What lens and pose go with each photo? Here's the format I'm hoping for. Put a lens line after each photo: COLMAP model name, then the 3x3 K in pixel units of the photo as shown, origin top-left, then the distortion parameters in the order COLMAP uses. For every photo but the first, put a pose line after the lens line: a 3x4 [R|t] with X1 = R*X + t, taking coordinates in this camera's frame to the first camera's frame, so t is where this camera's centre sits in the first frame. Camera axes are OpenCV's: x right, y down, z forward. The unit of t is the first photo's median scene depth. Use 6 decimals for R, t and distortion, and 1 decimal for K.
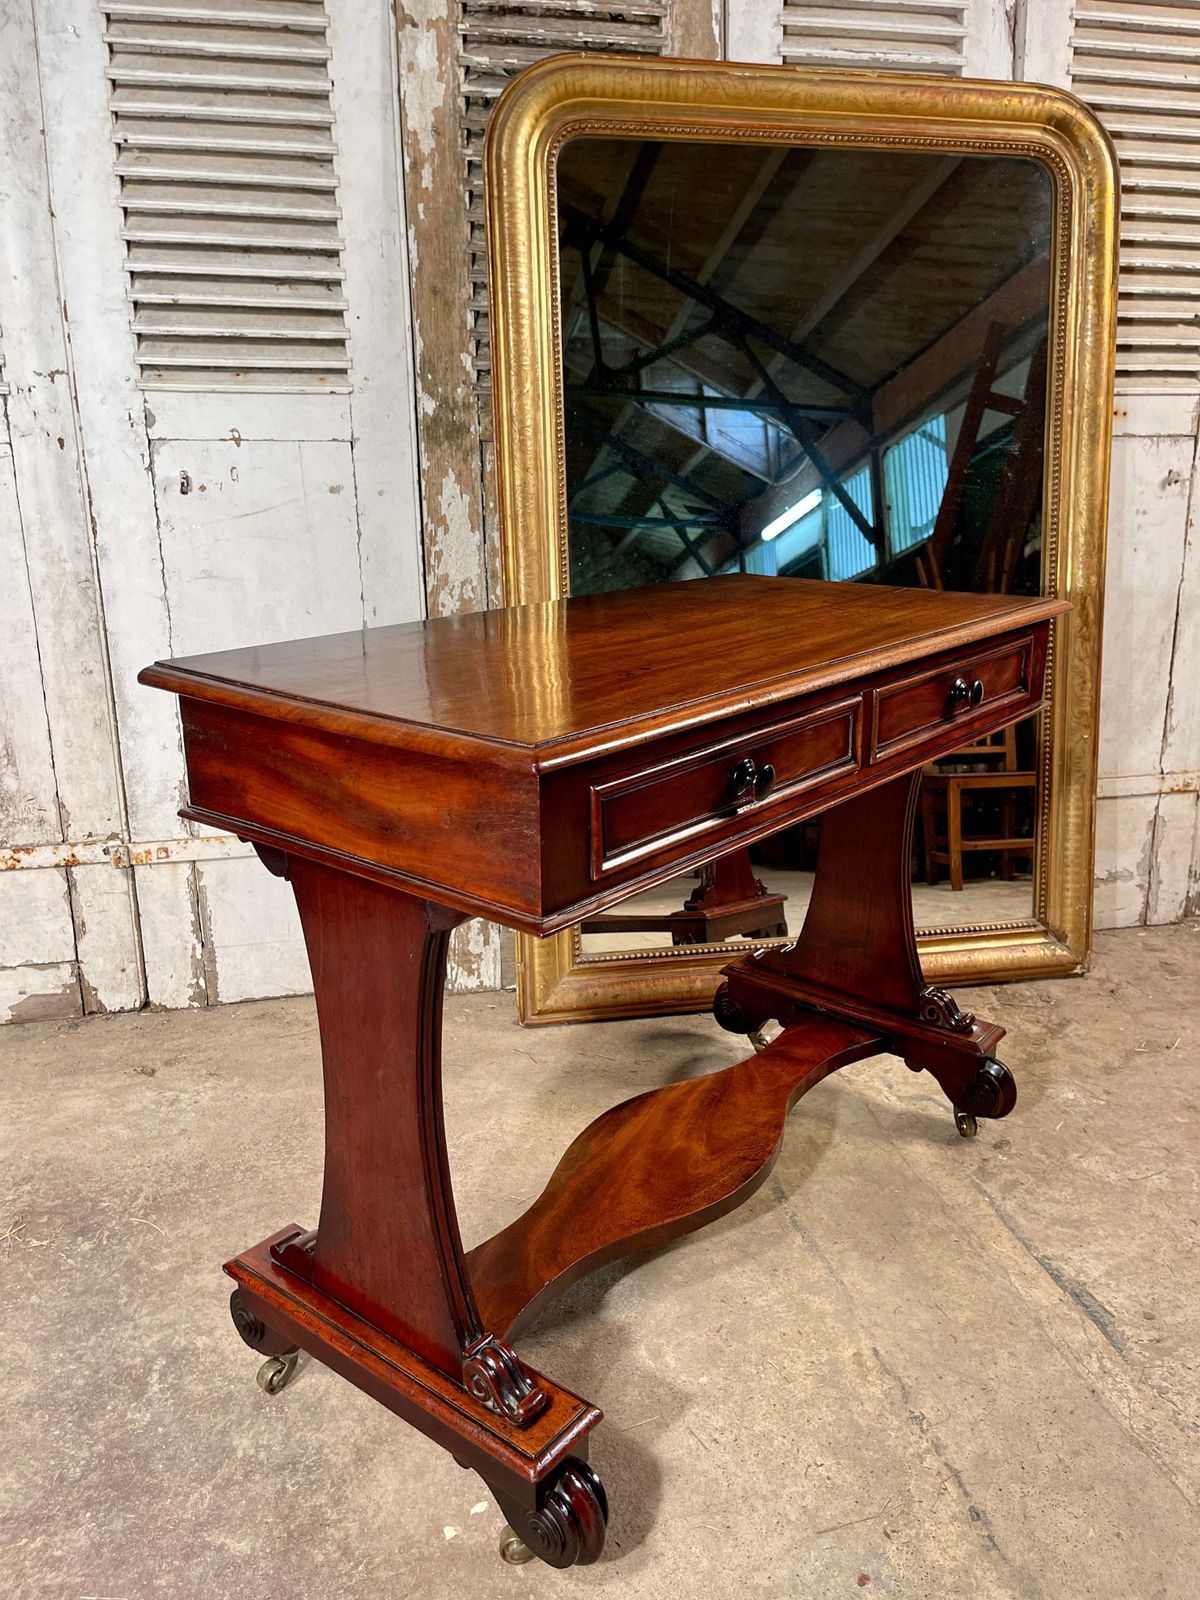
lens RADIAL K [[1215.4, 0, 611.3], [0, 1215.4, 812.4], [0, 0, 1]] dist [0.072111, -0.097053]
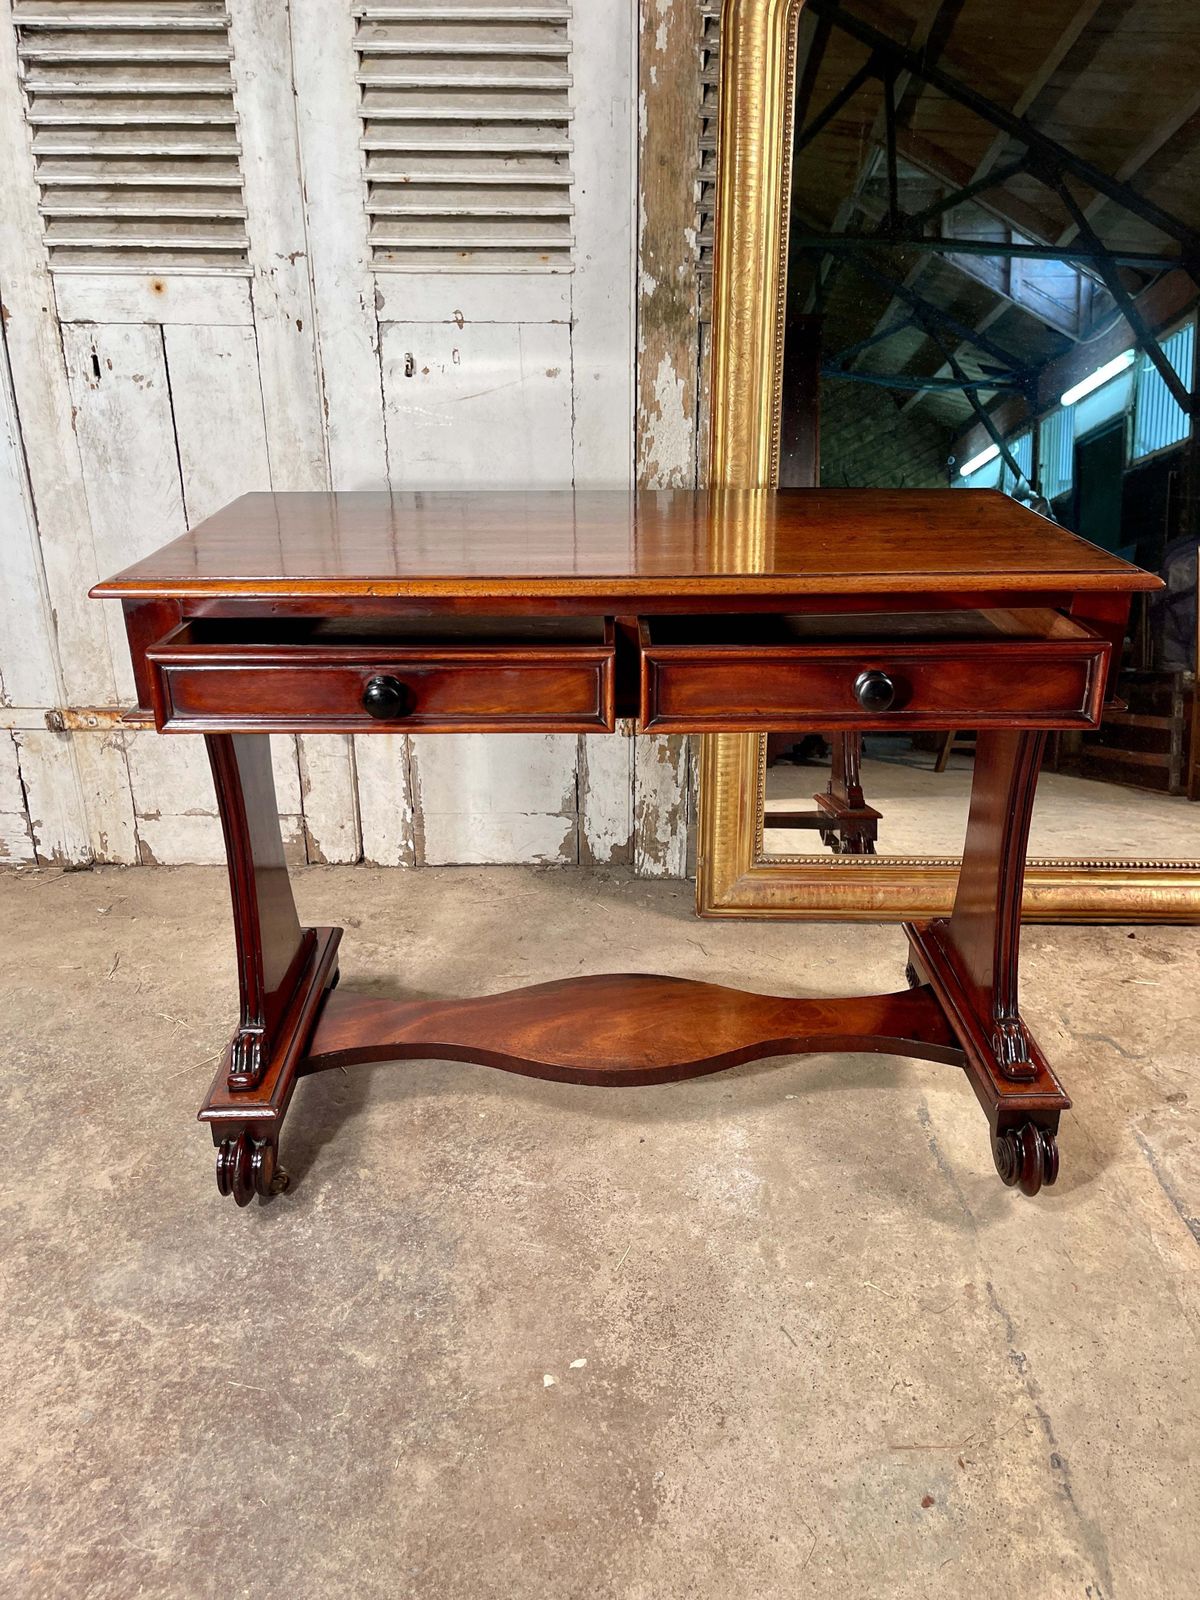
lens RADIAL K [[1215.4, 0, 608.9], [0, 1215.4, 814.7], [0, 0, 1]] dist [0.072111, -0.097053]
pose [[0.974444, 0.088961, -0.206264, 0.061653], [-0.065527, 0.990873, 0.117797, -0.028190], [0.214861, -0.101270, 0.971380, 0.000685]]
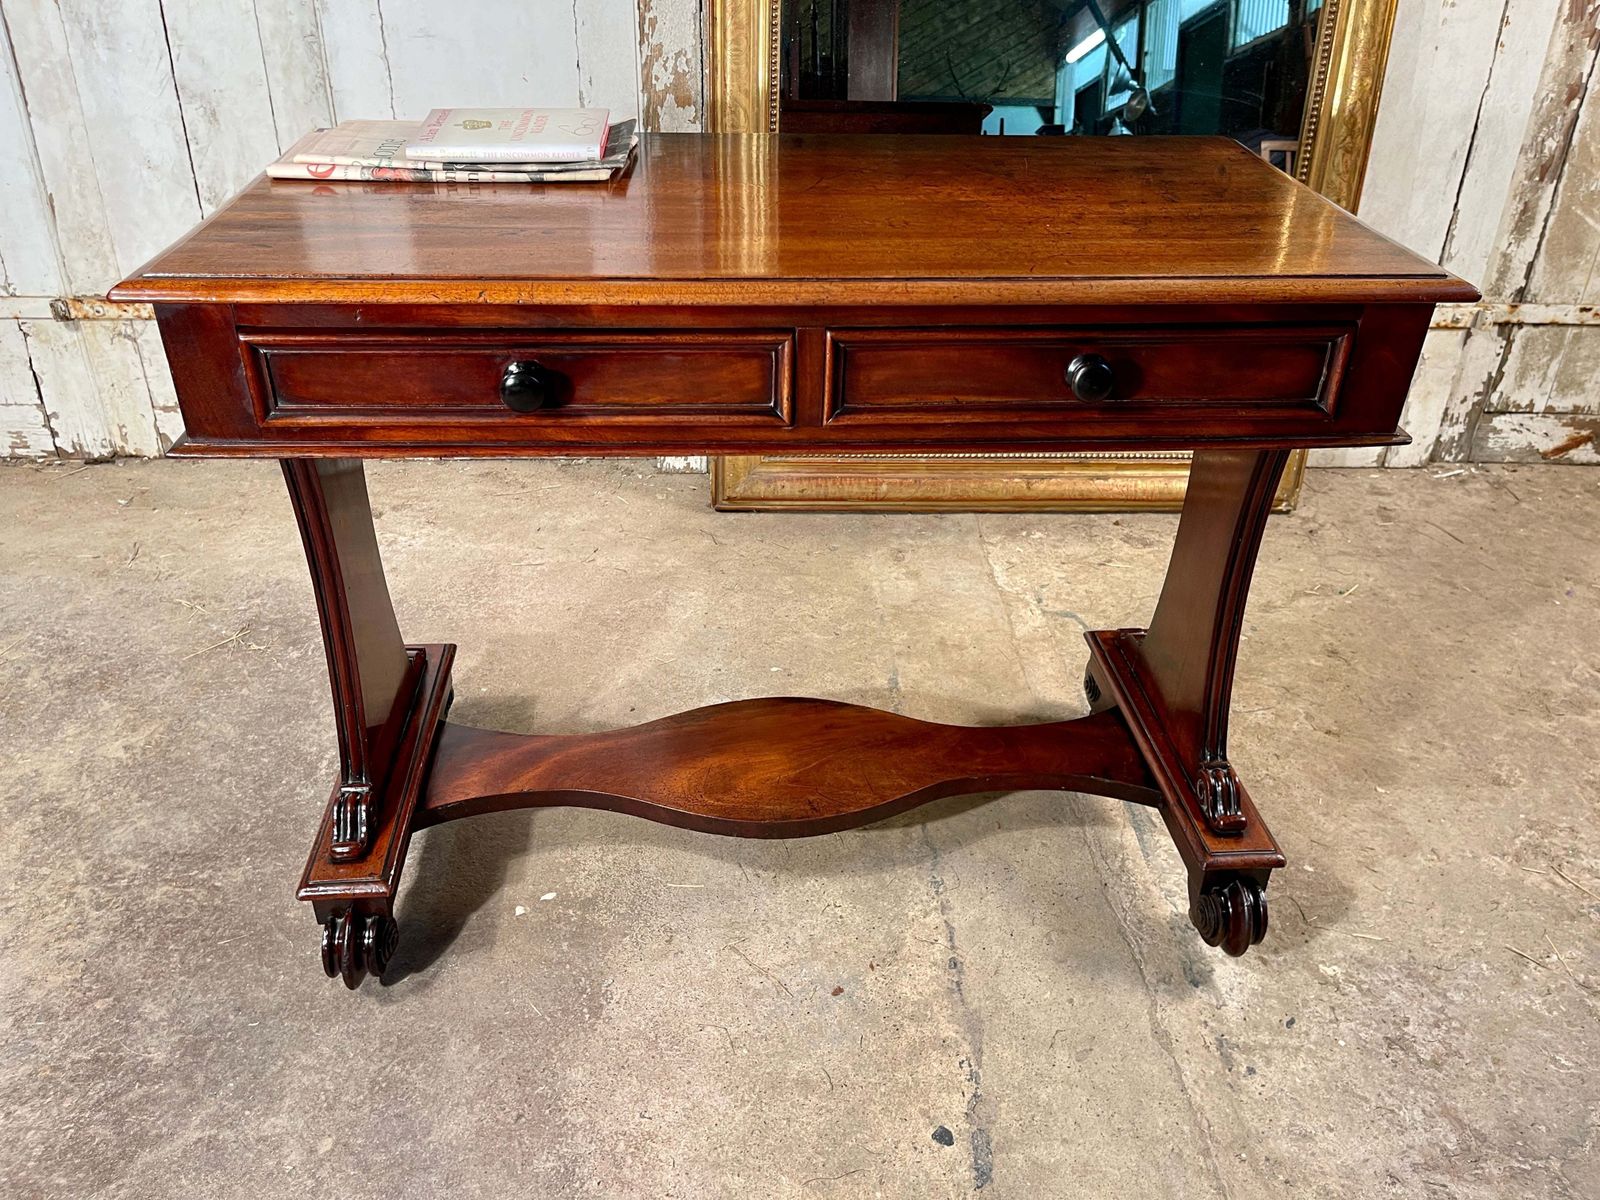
lens RADIAL K [[1215.4, 0, 783.6], [0, 1215.4, 603.2], [0, 0, 1]] dist [0.072111, -0.097053]
pose [[0.983744, 0.111861, -0.140478, 0.160557], [-0.072429, 0.962992, 0.259614, -0.028919], [0.164320, -0.245220, 0.955440, -0.030248]]
